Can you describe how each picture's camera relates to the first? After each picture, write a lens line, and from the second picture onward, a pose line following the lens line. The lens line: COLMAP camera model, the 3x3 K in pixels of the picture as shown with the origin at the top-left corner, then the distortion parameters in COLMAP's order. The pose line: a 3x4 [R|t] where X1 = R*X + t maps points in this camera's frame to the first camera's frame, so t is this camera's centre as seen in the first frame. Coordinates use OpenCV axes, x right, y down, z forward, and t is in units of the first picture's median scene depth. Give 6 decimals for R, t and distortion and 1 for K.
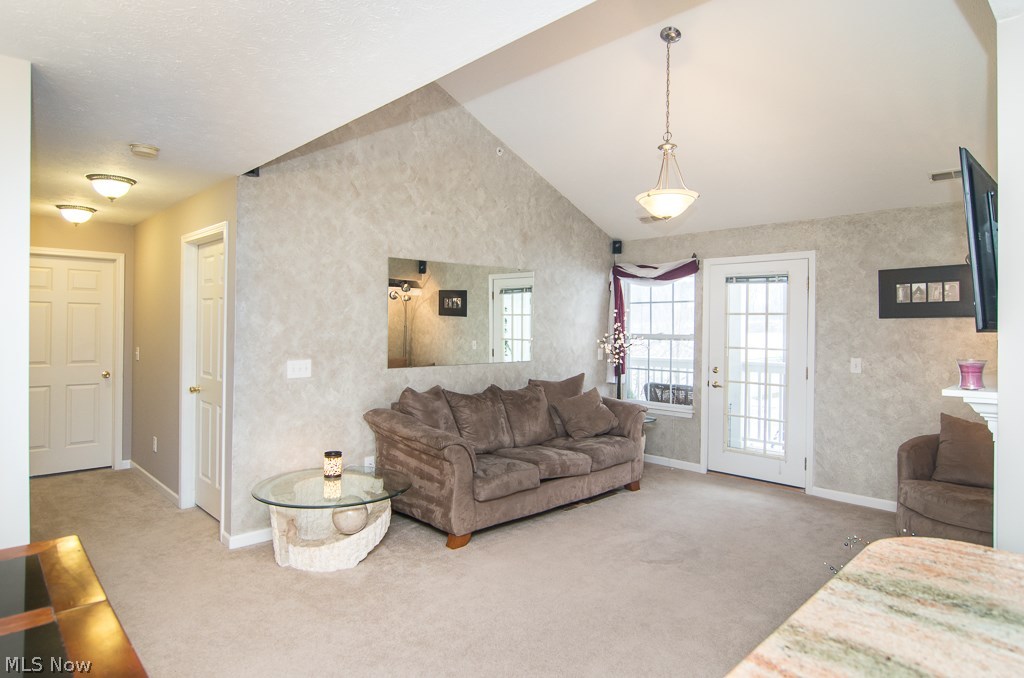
lens RADIAL K [[581.9, 0, 509.4], [0, 581.9, 325.0], [0, 0, 1]] dist [-0.012655, -0.000111]
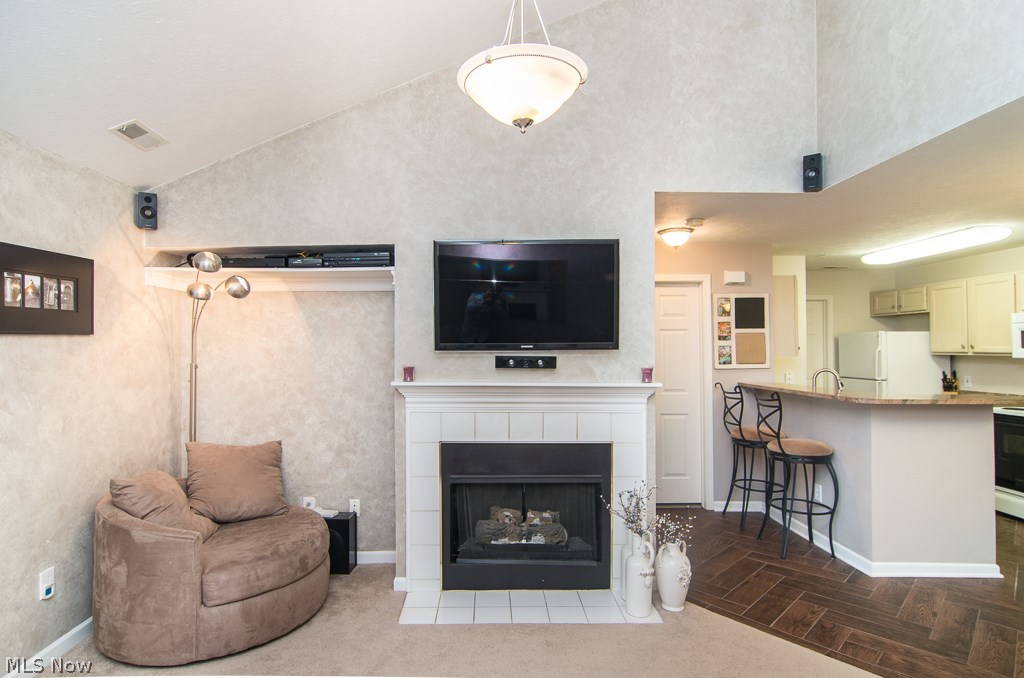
lens RADIAL K [[548.0, 0, 492.4], [0, 548.0, 339.8], [0, 0, 1]] dist [-0.005688, 0.003031]
pose [[-0.733101, 0.001848, 0.680117, -0.006289], [-0.001194, 0.999991, -0.004004, -0.005118], [-0.680118, -0.003747, -0.733093, 1.041227]]
